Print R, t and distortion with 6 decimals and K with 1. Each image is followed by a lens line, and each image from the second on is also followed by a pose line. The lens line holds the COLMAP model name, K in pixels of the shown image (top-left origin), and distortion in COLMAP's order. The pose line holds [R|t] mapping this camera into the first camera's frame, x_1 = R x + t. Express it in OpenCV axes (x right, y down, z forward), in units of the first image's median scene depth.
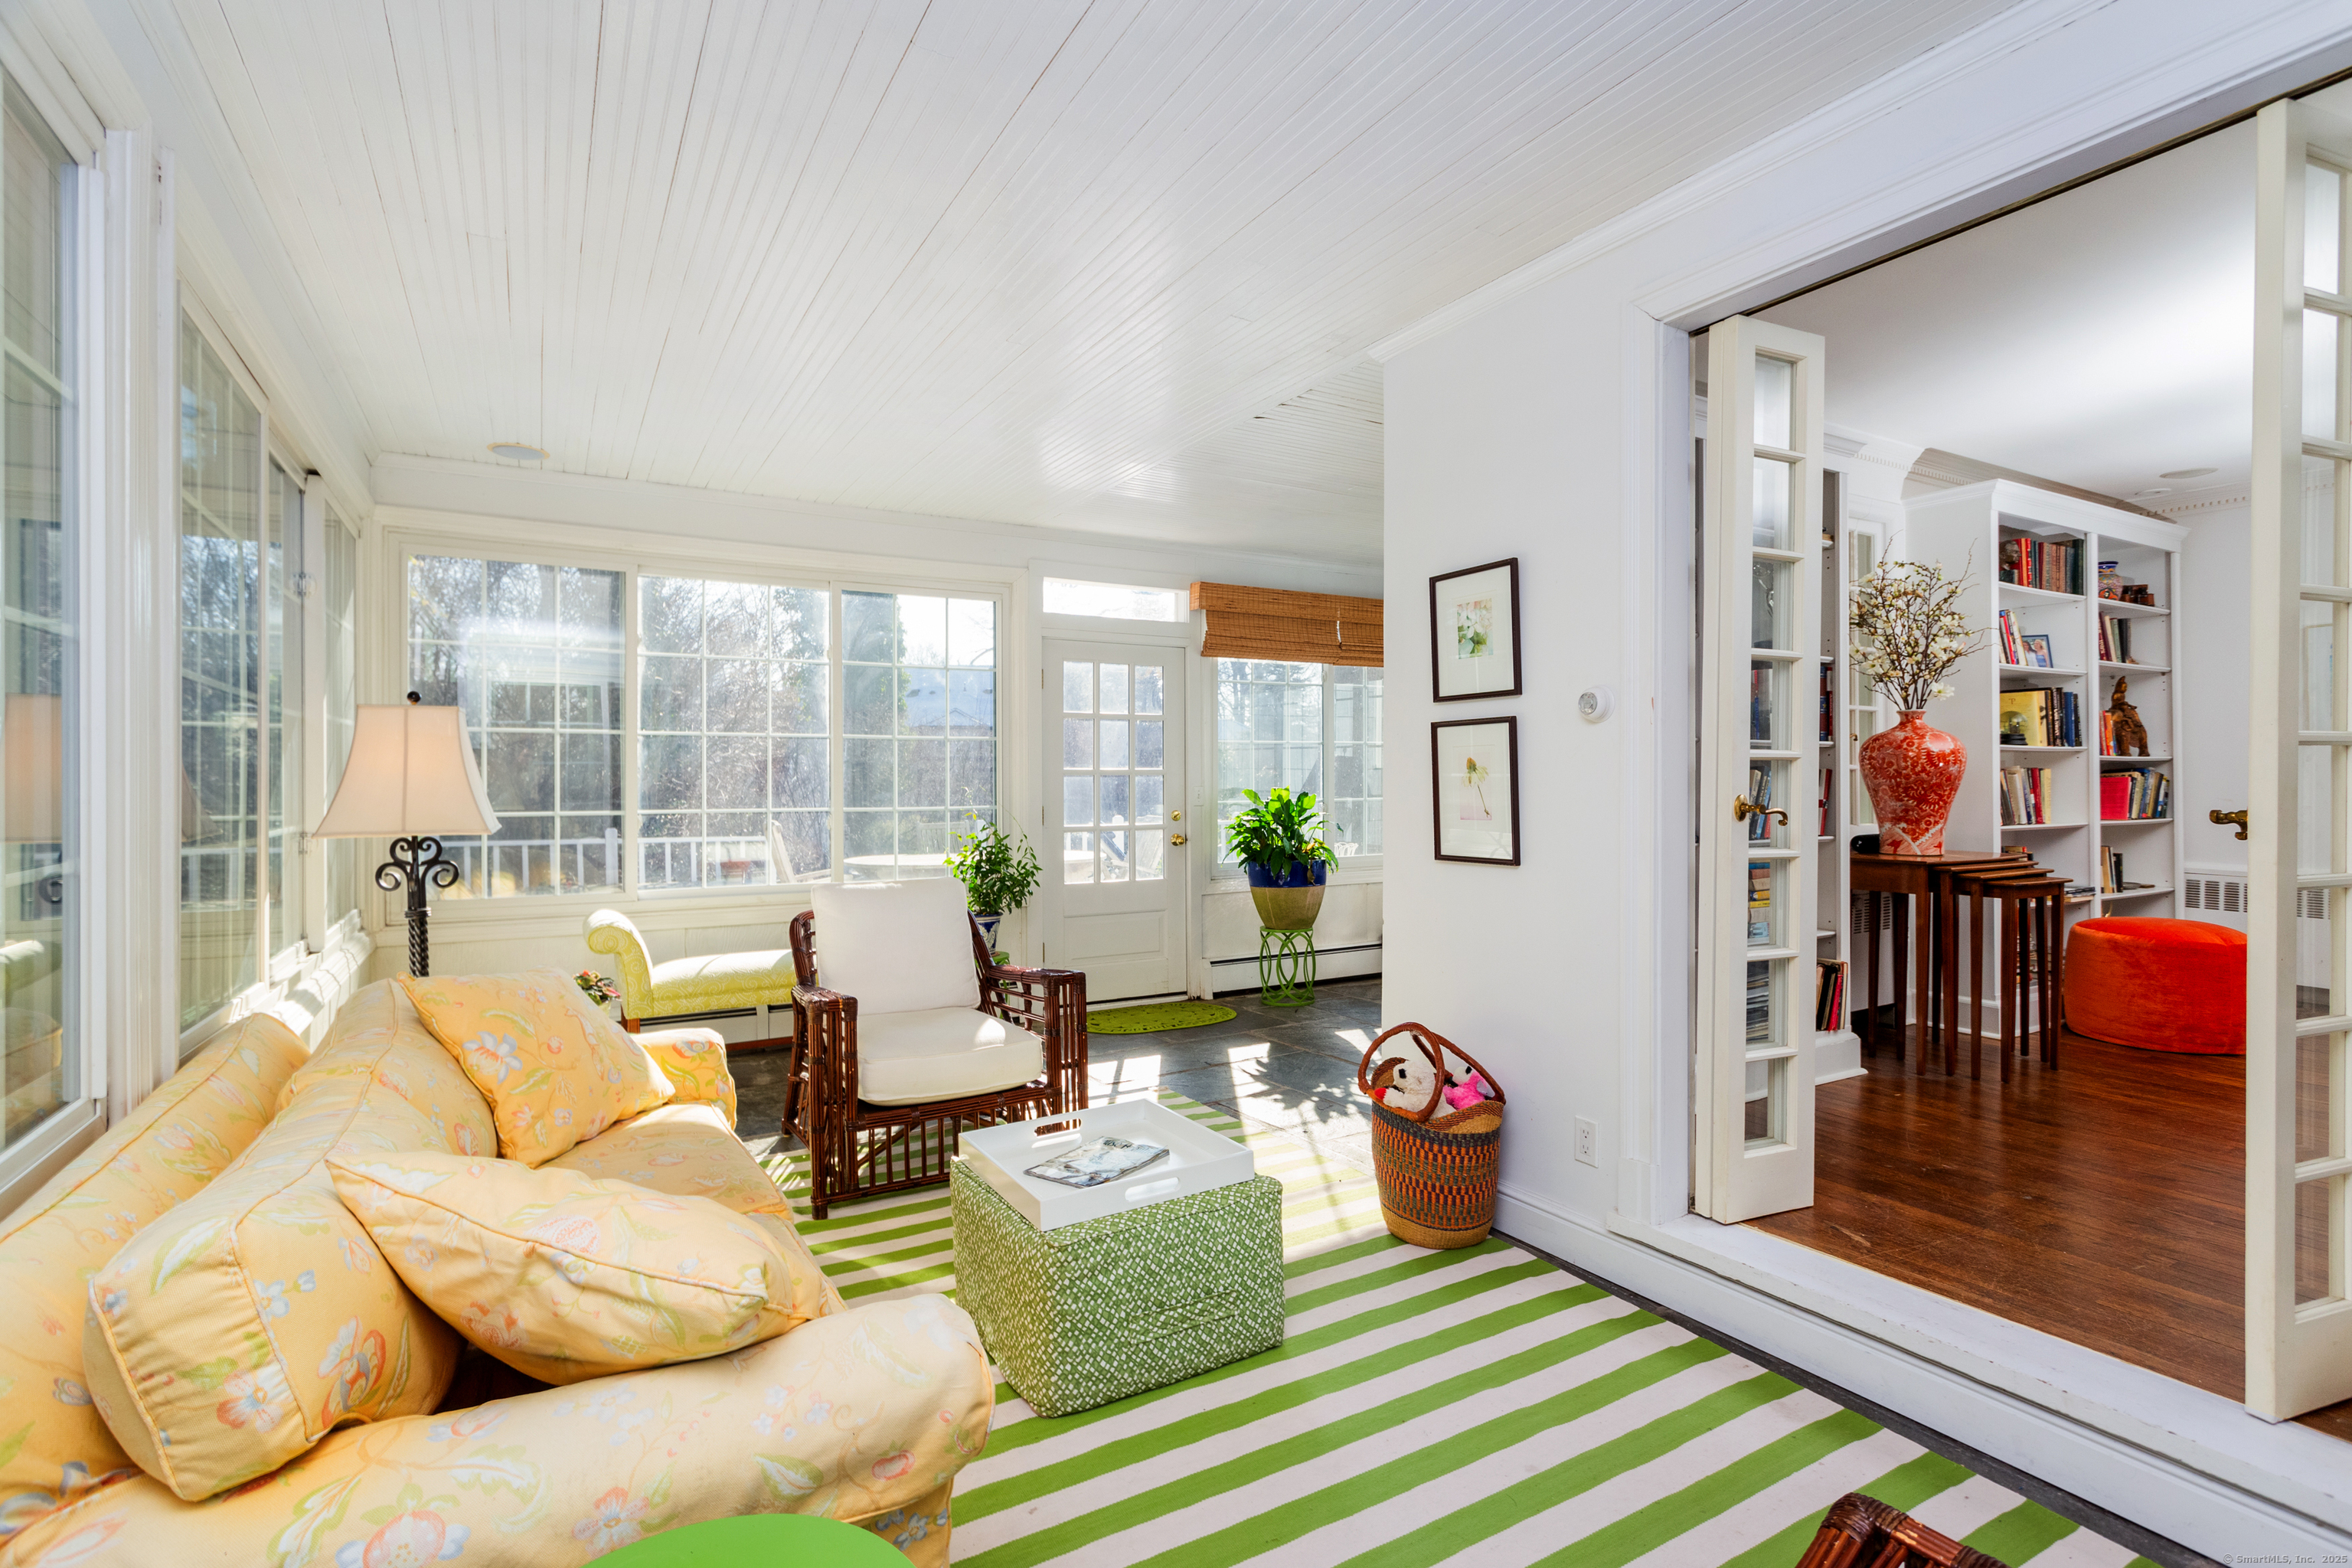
lens RADIAL K [[1109.2, 0, 1169.7], [0, 1109.2, 777.5], [0, 0, 1]] dist [-0.000282, 0.000494]
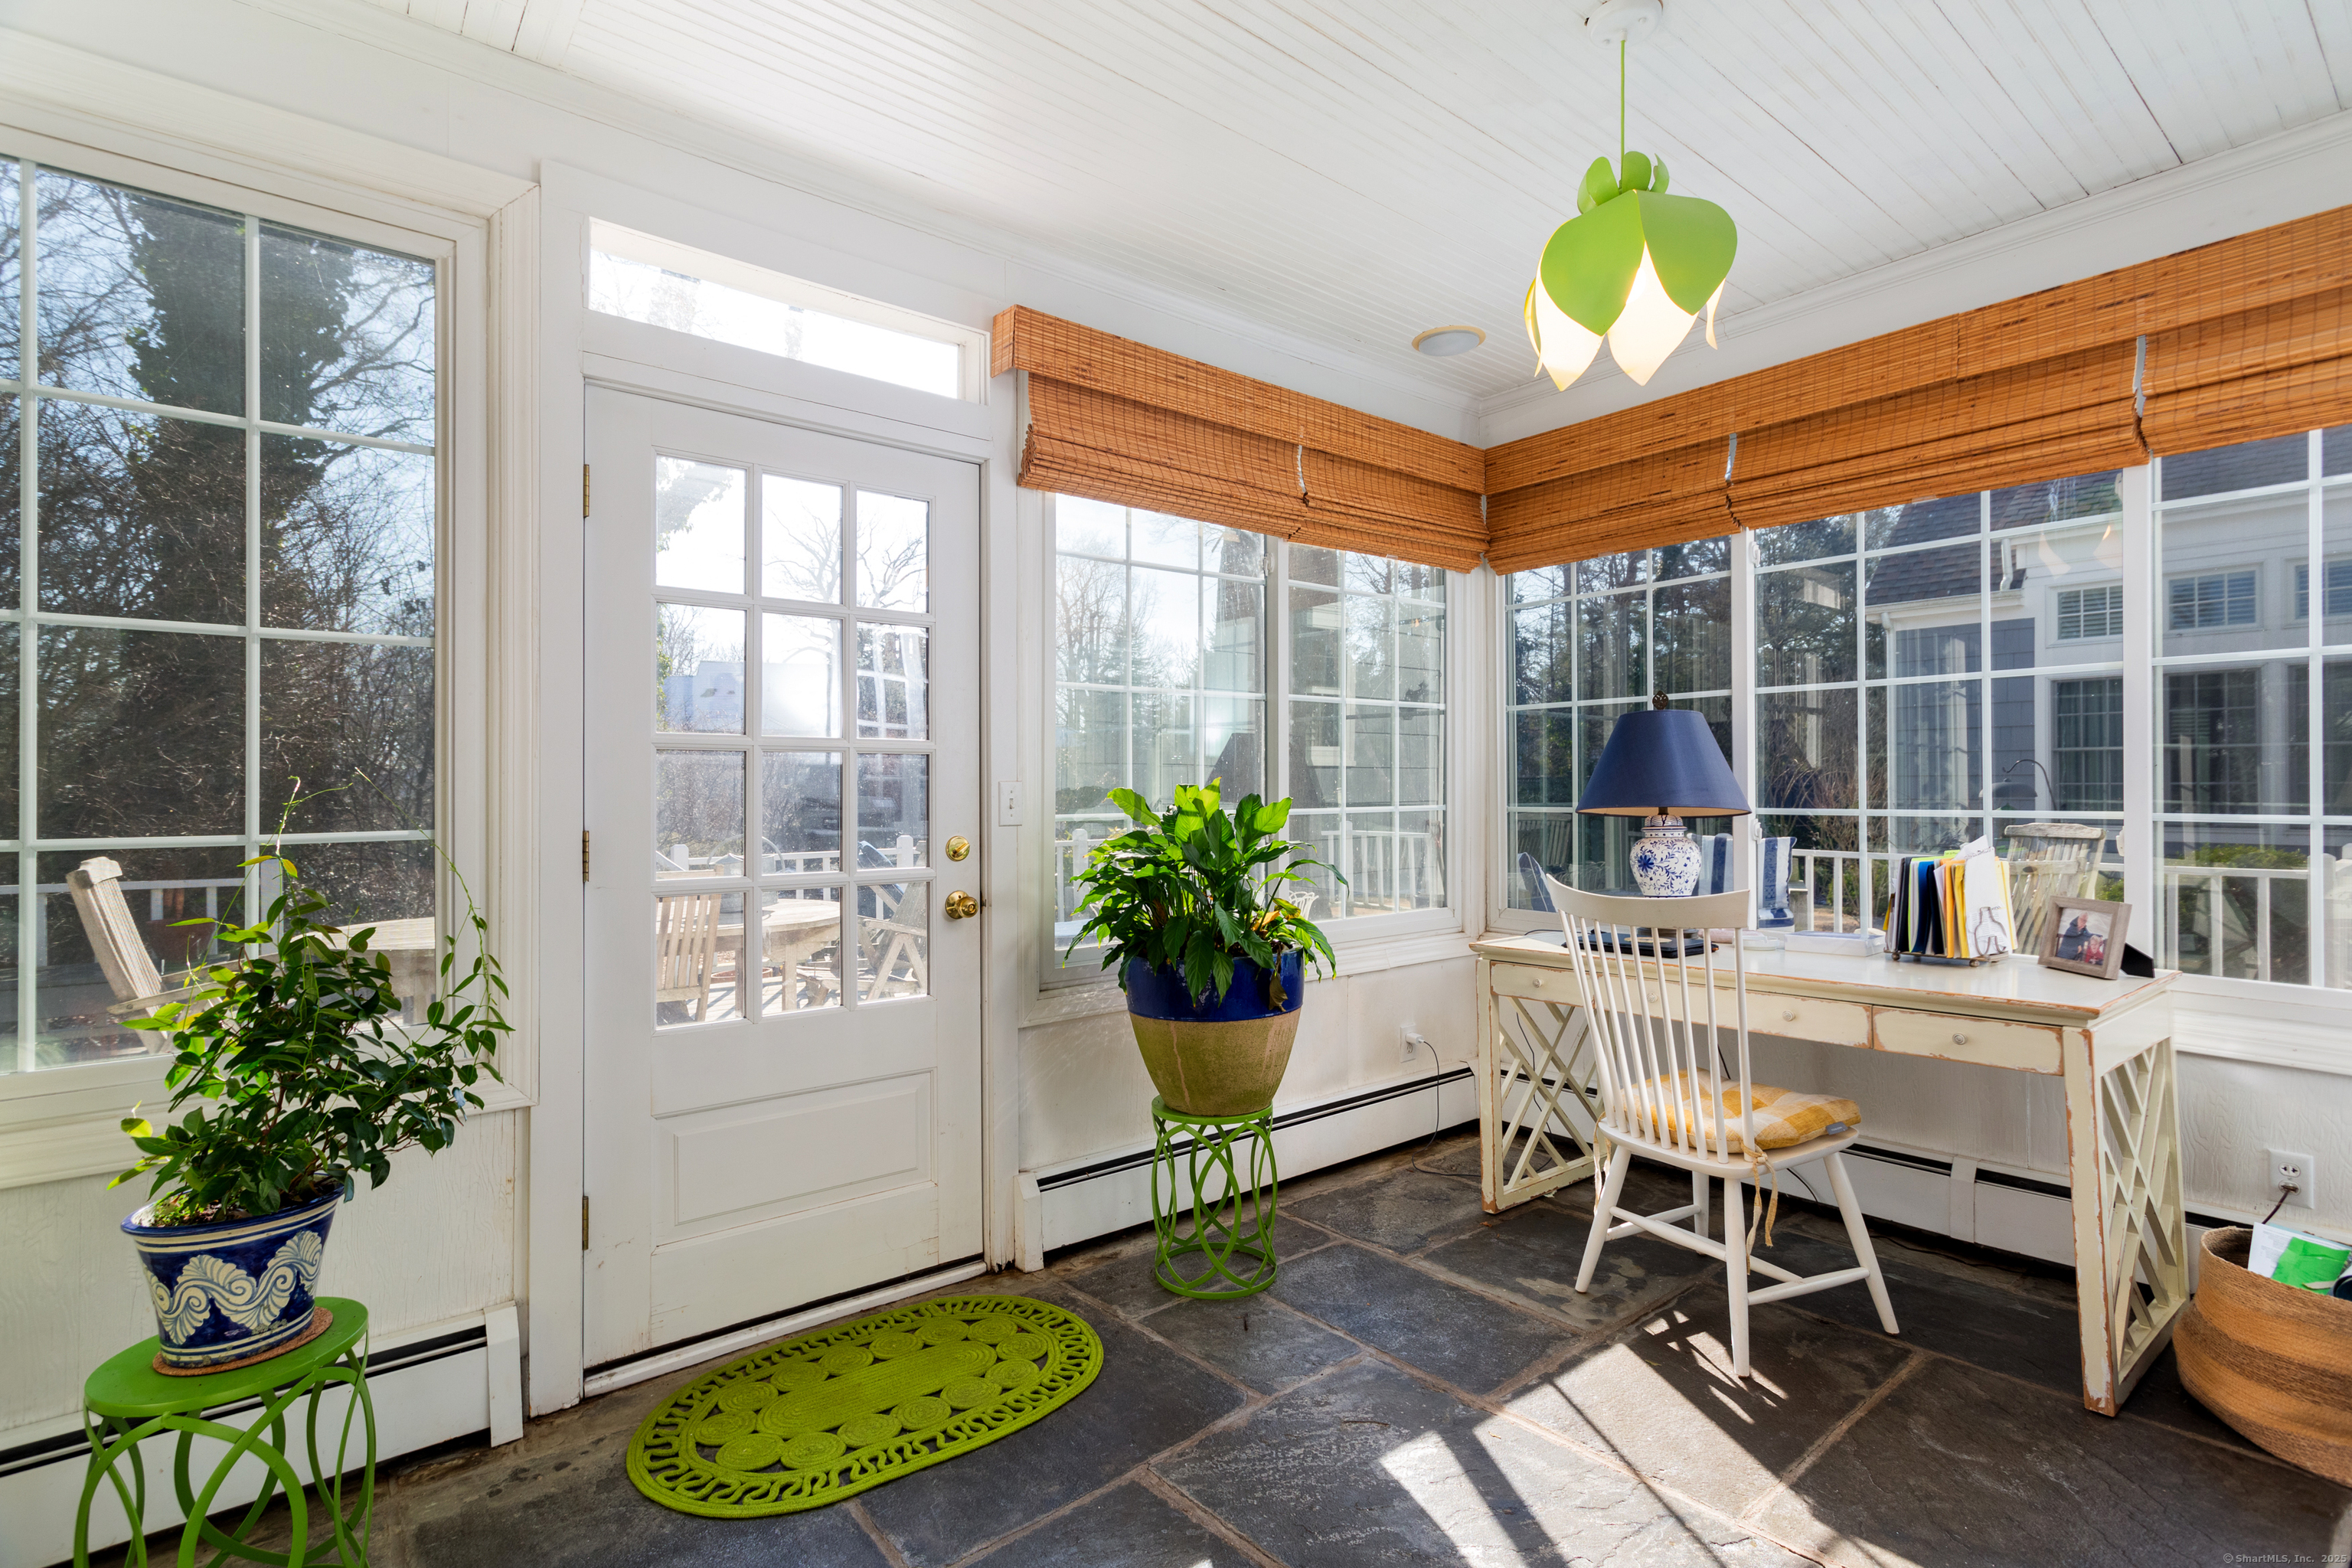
lens RADIAL K [[1109.2, 0, 1169.7], [0, 1109.2, 777.5], [0, 0, 1]] dist [-0.000282, 0.000494]
pose [[0.988621, 0.001258, 0.150420, 0.022818], [0.001709, 0.999807, -0.019596, 0.014891], [-0.150415, 0.019630, 0.988428, 0.570260]]
